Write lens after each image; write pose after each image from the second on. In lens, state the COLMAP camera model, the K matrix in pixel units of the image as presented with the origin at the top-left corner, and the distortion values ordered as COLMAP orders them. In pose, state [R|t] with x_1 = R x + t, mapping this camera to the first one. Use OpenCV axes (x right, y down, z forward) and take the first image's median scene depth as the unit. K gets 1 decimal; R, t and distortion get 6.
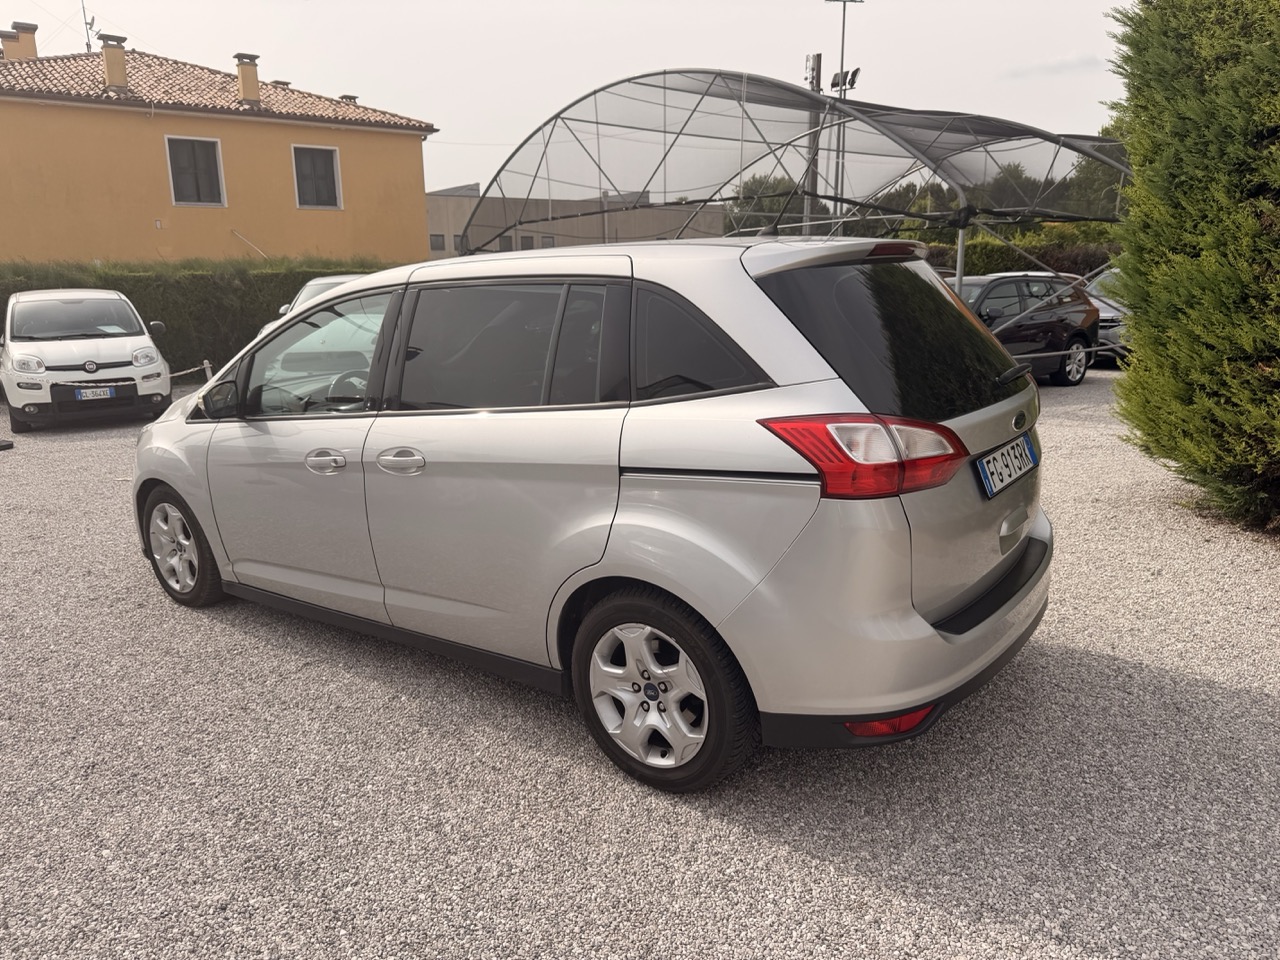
lens RADIAL K [[911.3, 0, 630.3], [0, 911.3, 481.6], [0, 0, 1]] dist [0.011190, -0.016790]
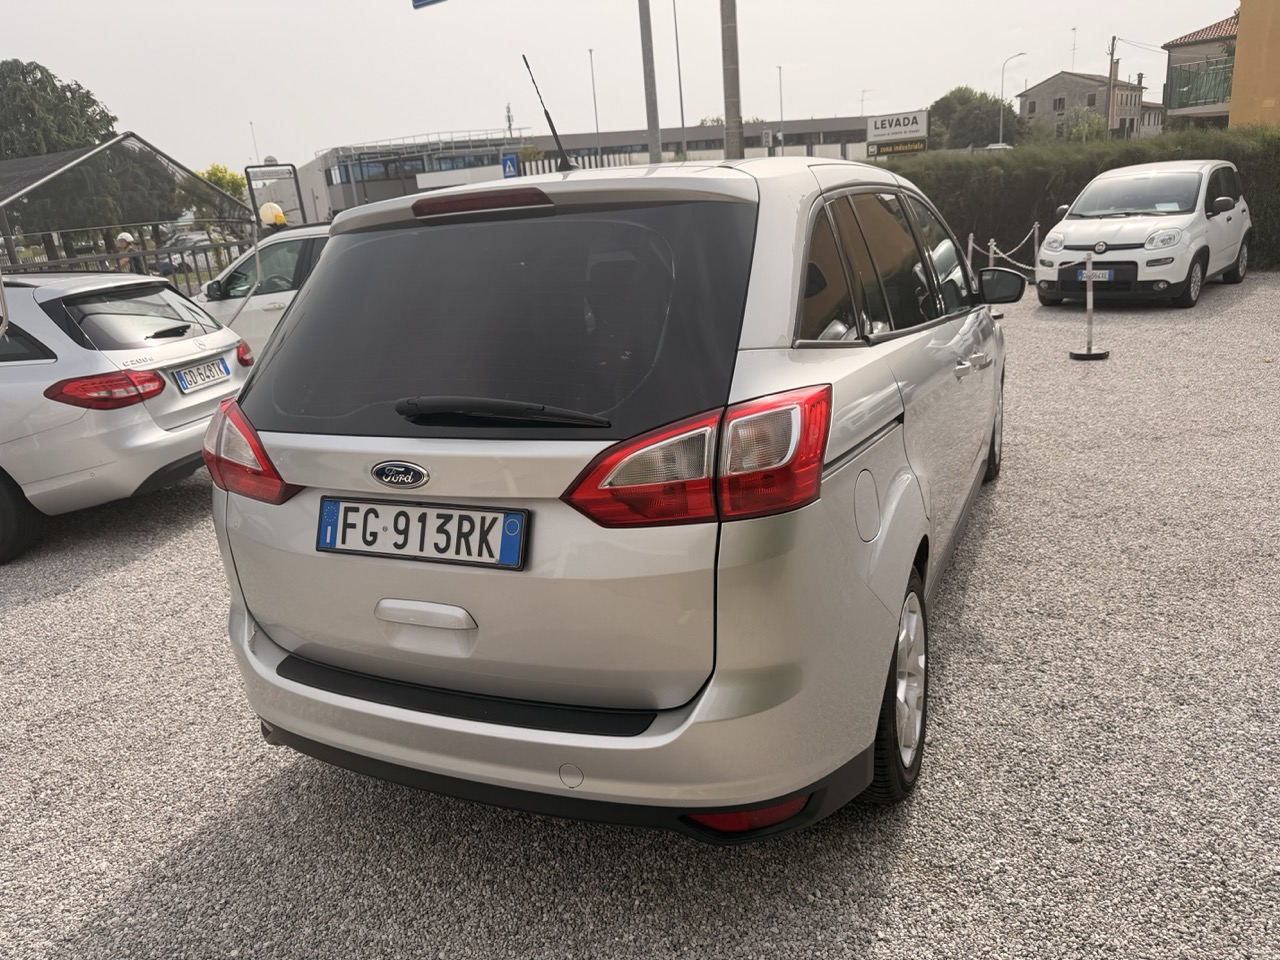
lens RADIAL K [[911.3, 0, 638.0], [0, 911.3, 486.1], [0, 0, 1]] dist [0.011190, -0.016790]
pose [[0.228228, 0.295945, -0.927539, 0.130323], [-0.145382, 0.952360, 0.268093, -0.031394], [0.962692, 0.073661, 0.260381, 0.119439]]
